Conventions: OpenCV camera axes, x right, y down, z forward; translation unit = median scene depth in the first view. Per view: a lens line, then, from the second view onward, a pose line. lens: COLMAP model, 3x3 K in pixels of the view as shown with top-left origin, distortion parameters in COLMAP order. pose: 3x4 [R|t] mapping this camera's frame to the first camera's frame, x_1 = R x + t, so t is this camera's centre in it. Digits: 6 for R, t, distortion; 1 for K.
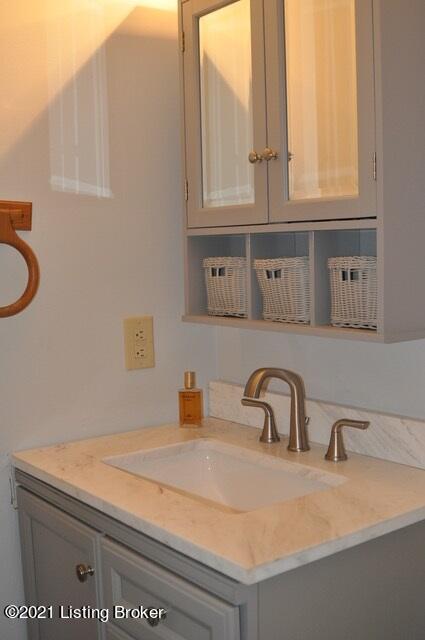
lens RADIAL K [[788.6, 0, 212.6], [0, 788.6, 320.0], [0, 0, 1]] dist [-0.166467, 0.000000]
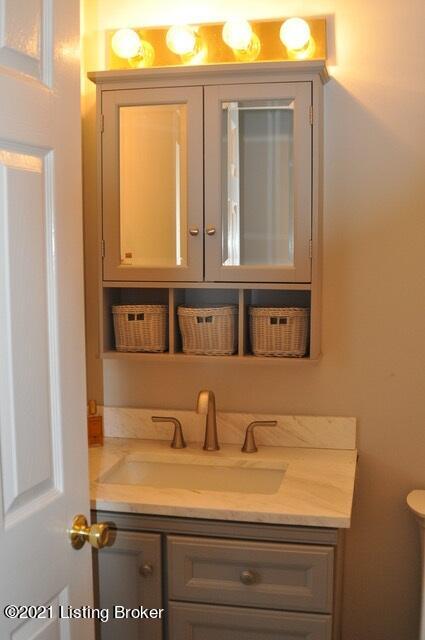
lens RADIAL K [[788.6, 0, 212.3], [0, 788.6, 319.9], [0, 0, 1]] dist [-0.166467, 0.000000]
pose [[0.758177, -0.044341, 0.650540, -0.789874], [0.043105, 0.998911, 0.017850, -0.082274], [-0.650623, 0.014508, 0.759262, -0.017617]]
